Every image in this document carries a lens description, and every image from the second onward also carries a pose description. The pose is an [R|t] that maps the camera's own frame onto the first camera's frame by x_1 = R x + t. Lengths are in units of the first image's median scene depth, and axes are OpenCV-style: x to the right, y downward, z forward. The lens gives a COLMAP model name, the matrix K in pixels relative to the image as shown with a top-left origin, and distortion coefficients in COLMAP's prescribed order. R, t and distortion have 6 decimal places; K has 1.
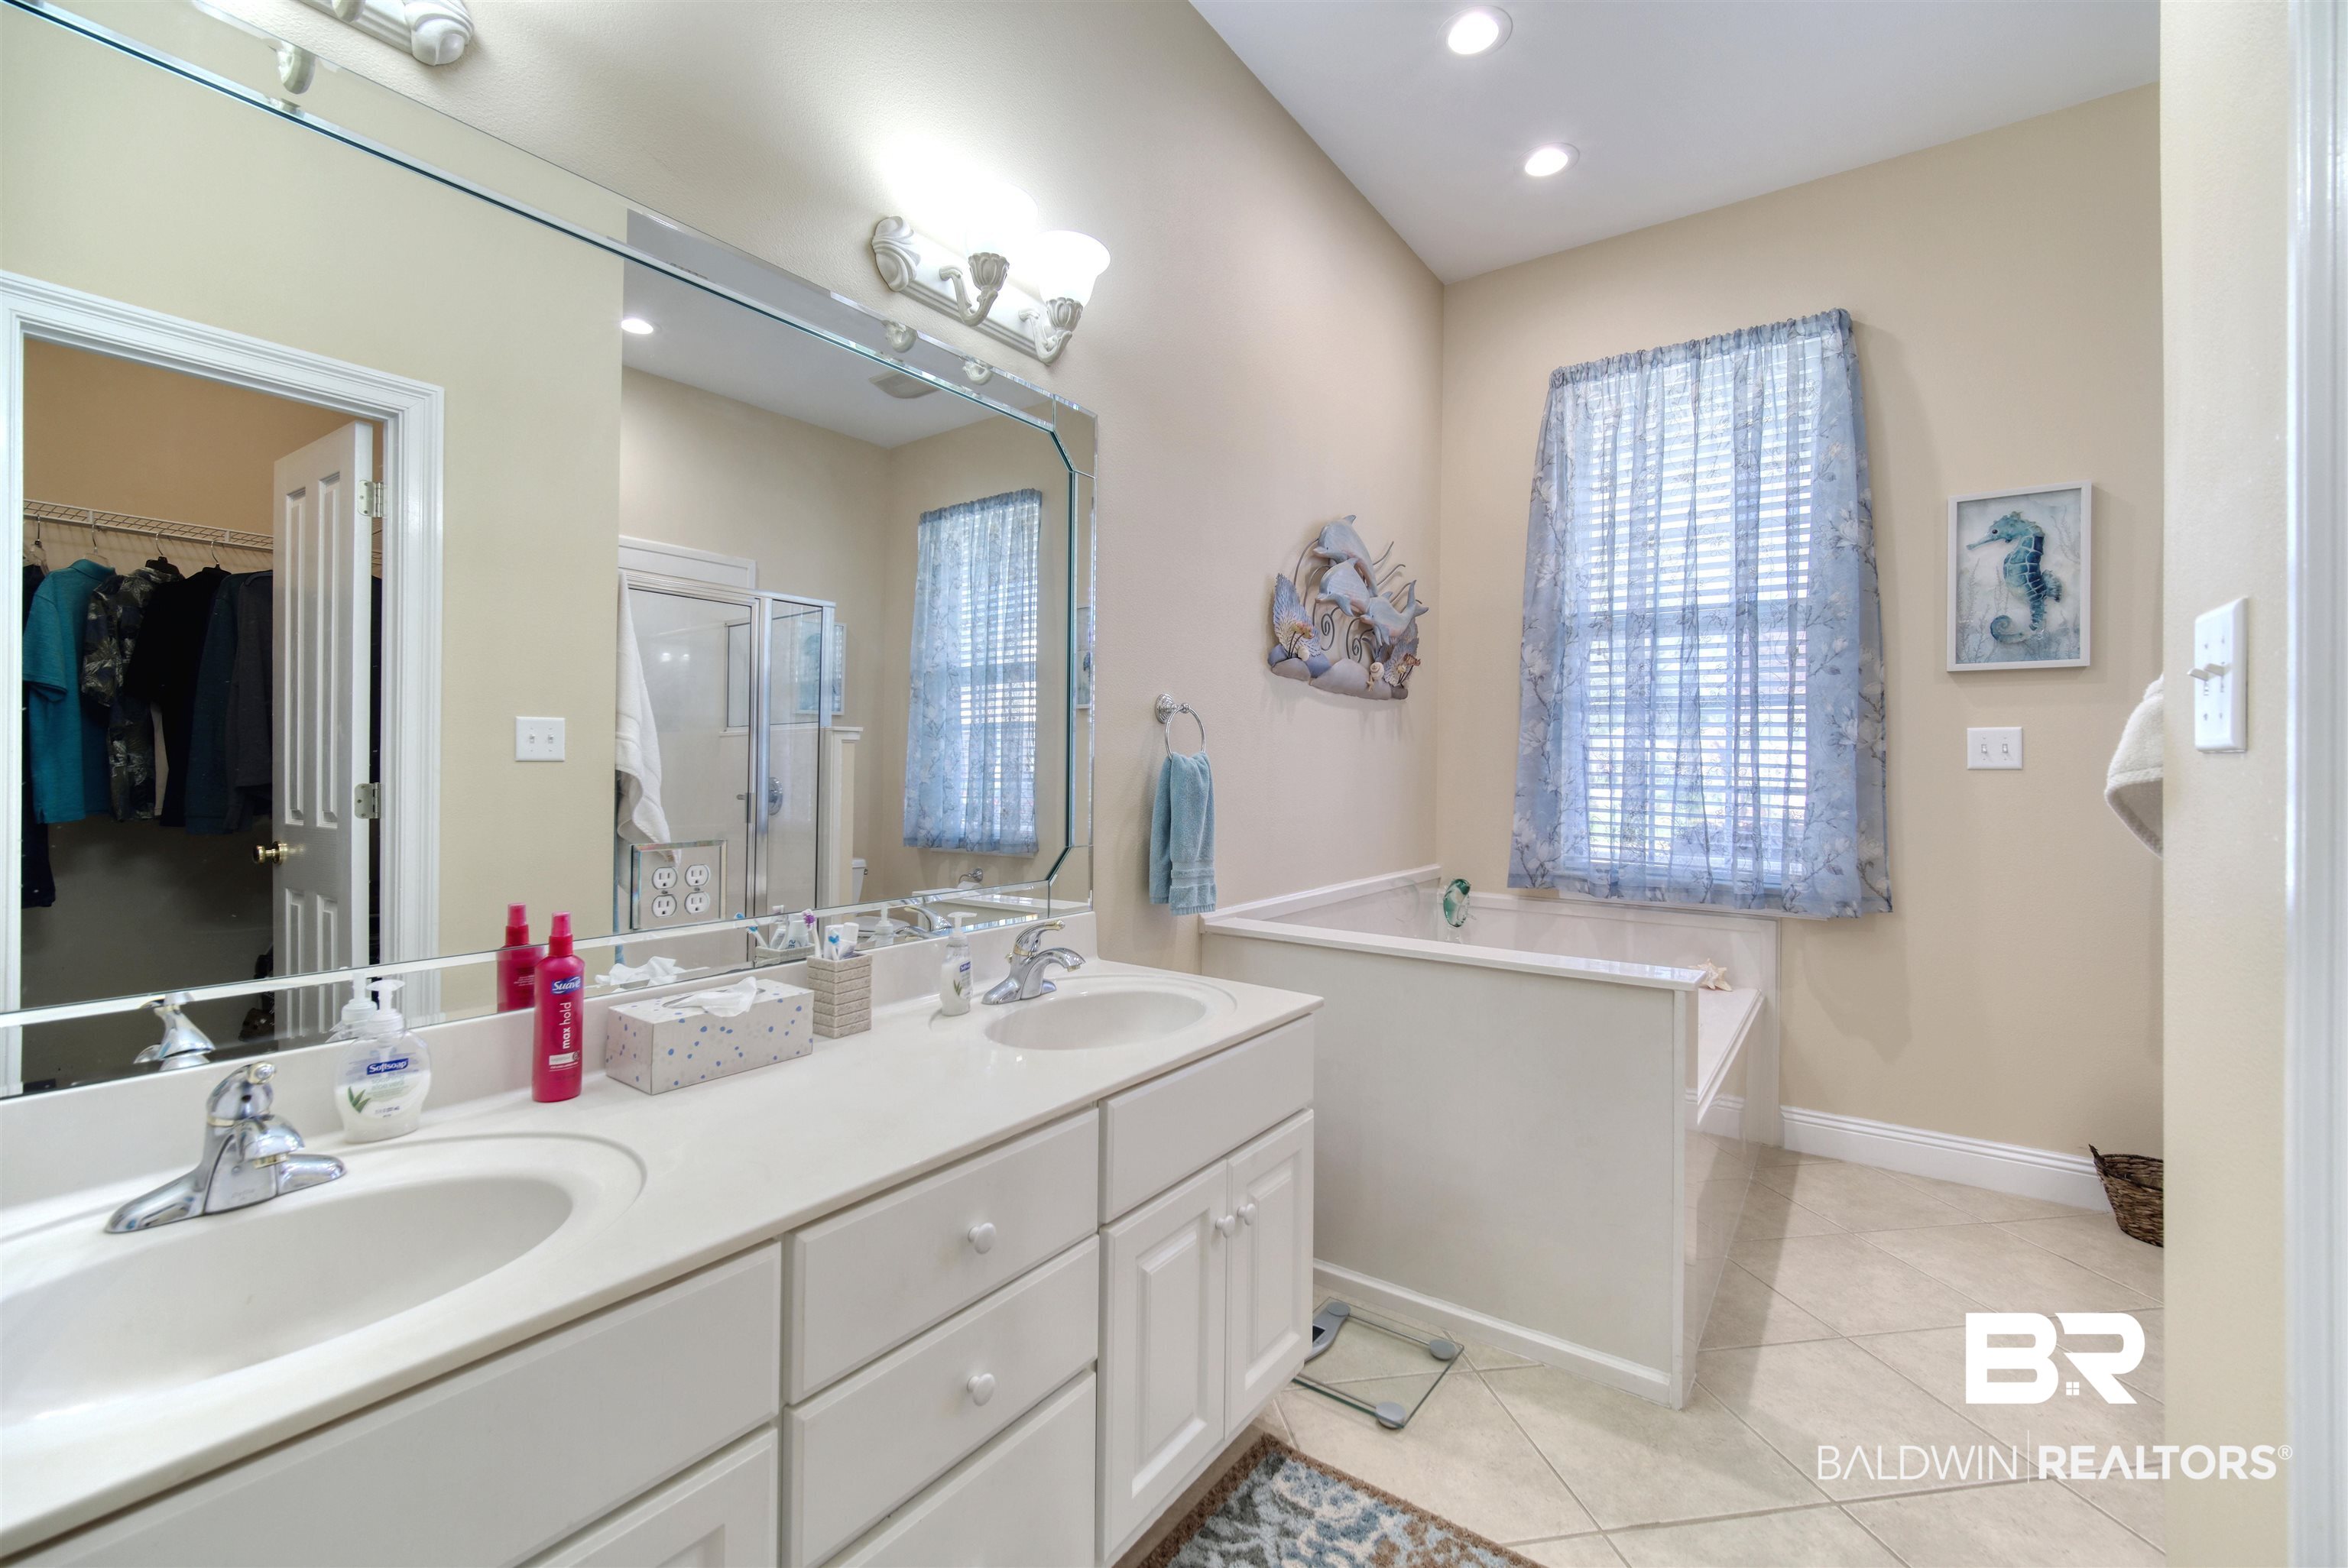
lens RADIAL K [[977.5, 0, 1177.7], [0, 977.5, 783.0], [0, 0, 1]] dist [0.001542, -0.000329]
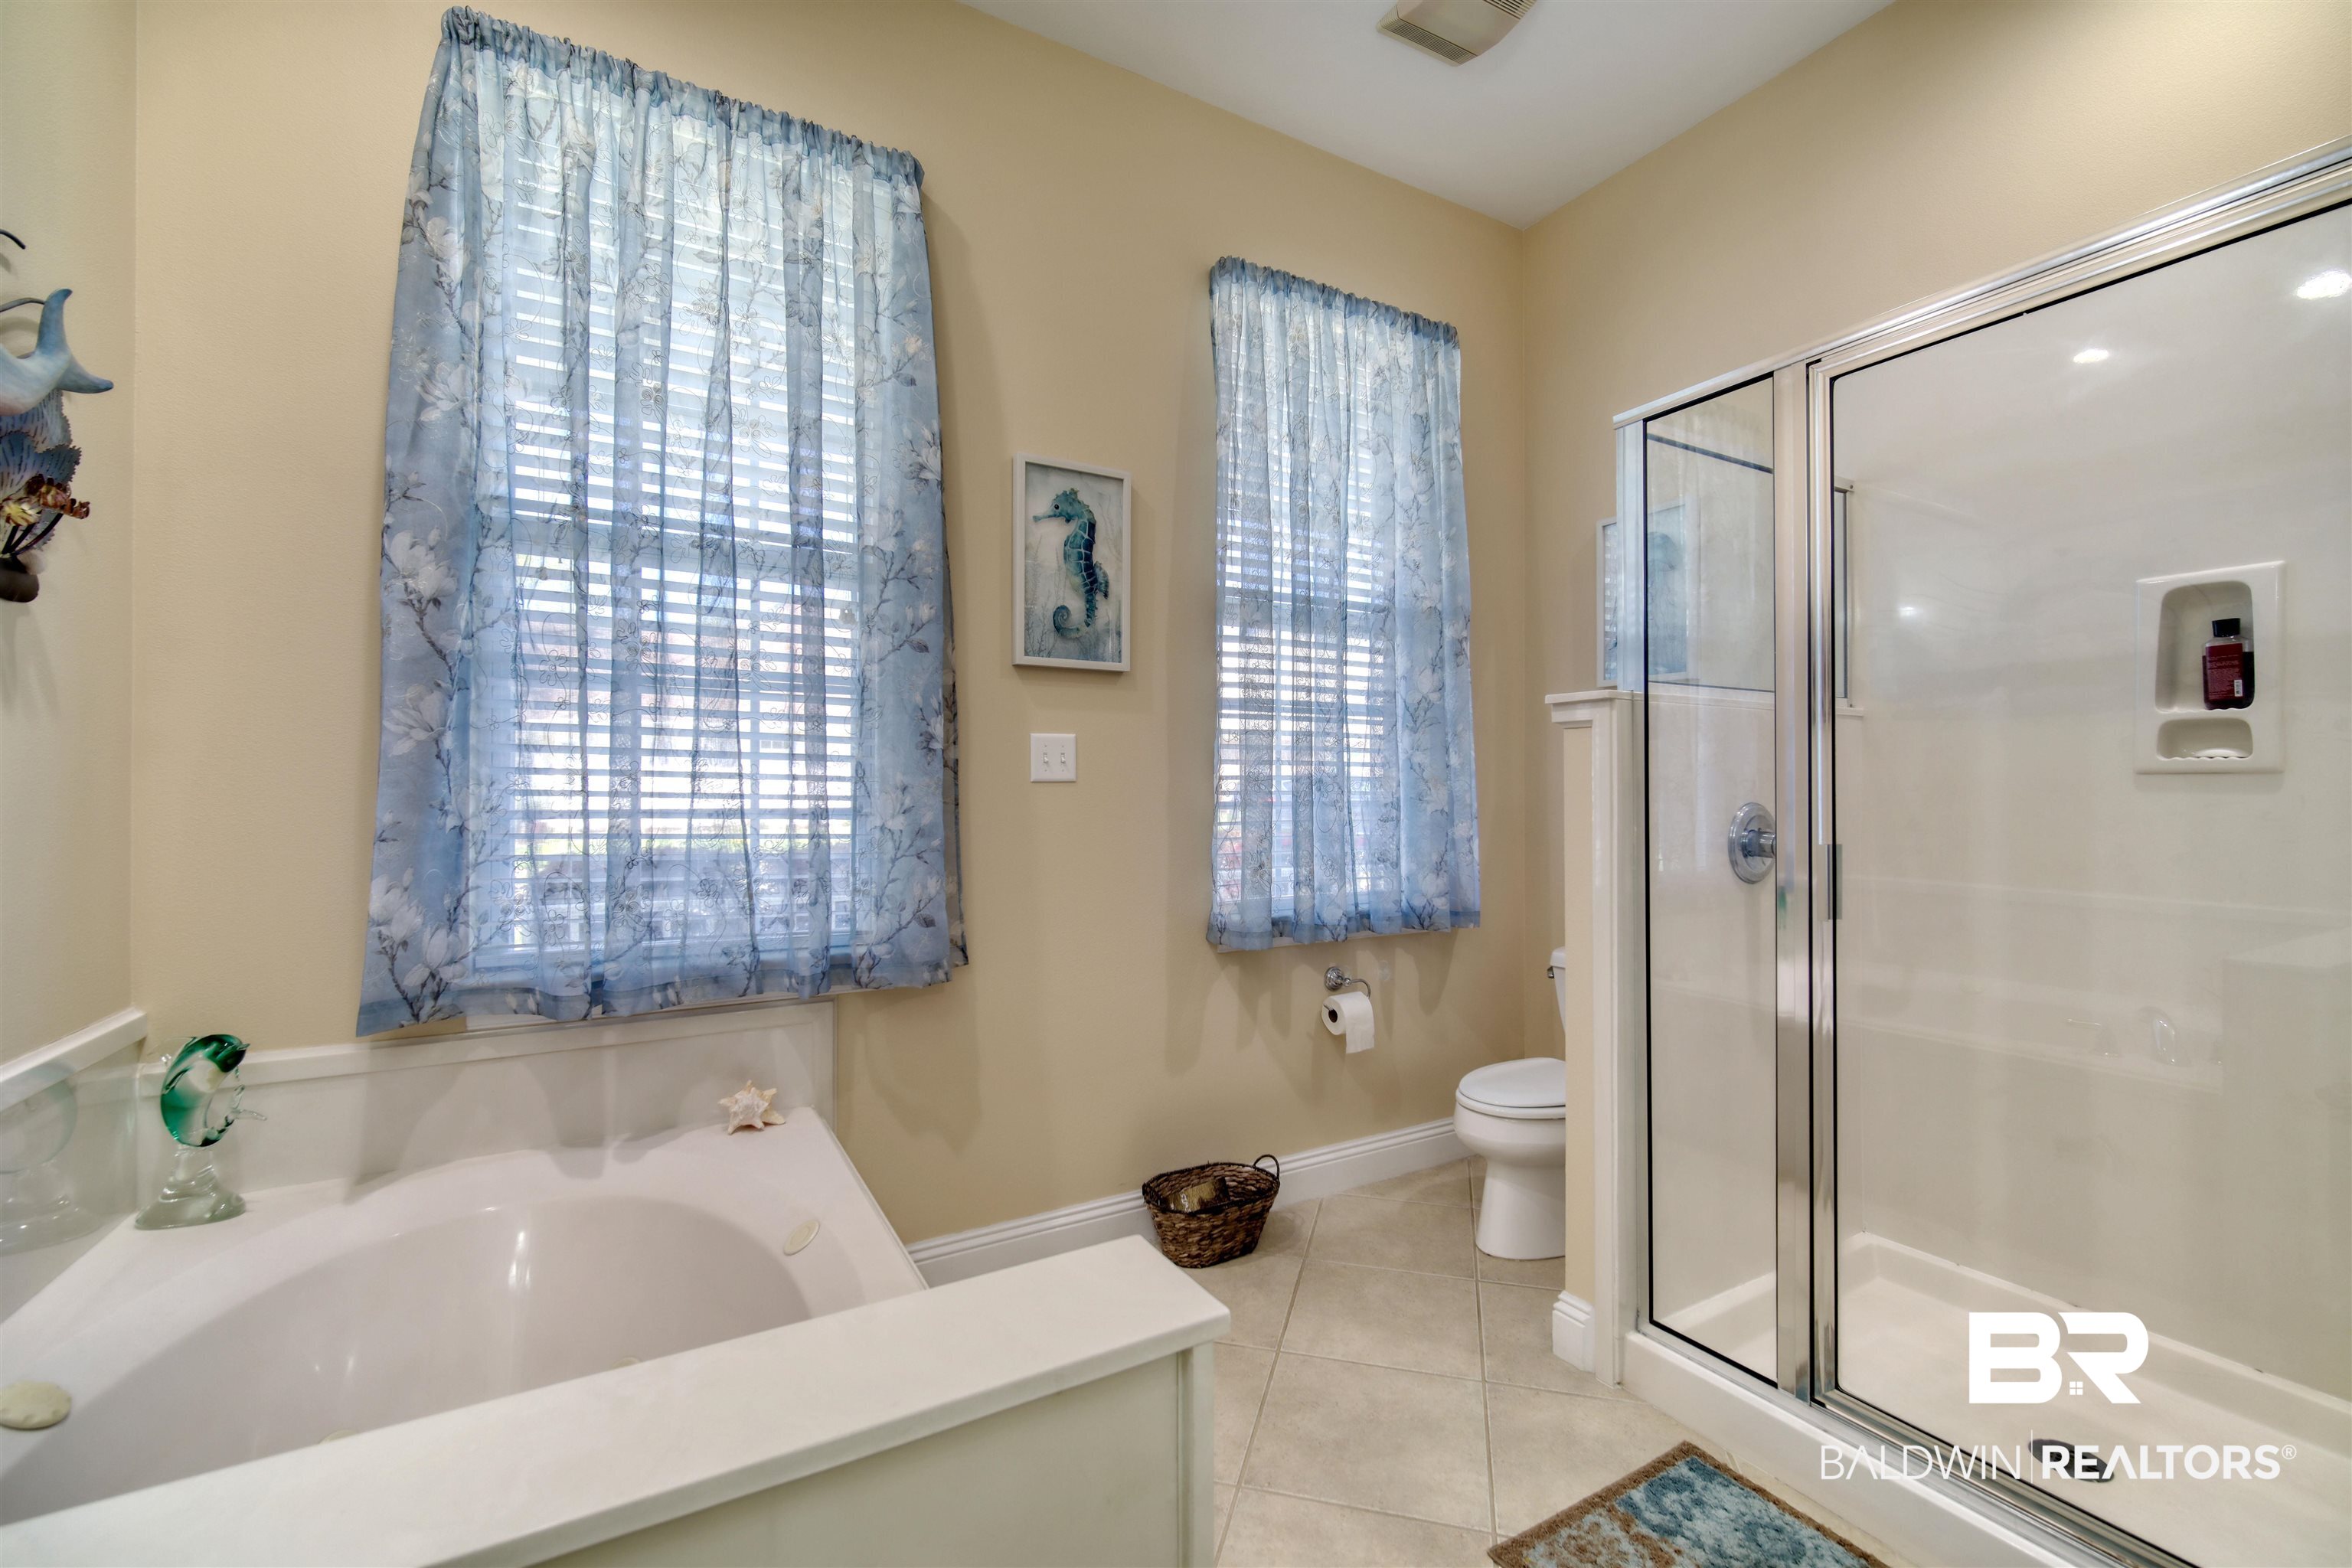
lens RADIAL K [[979.3, 0, 1179.7], [0, 979.3, 783.0], [0, 0, 1]] dist [0.001542, -0.000329]
pose [[0.430153, -0.002621, 0.902752, 0.088735], [0.019691, 0.999785, -0.006479, -0.004786], [-0.902541, 0.020563, 0.430113, 0.472088]]
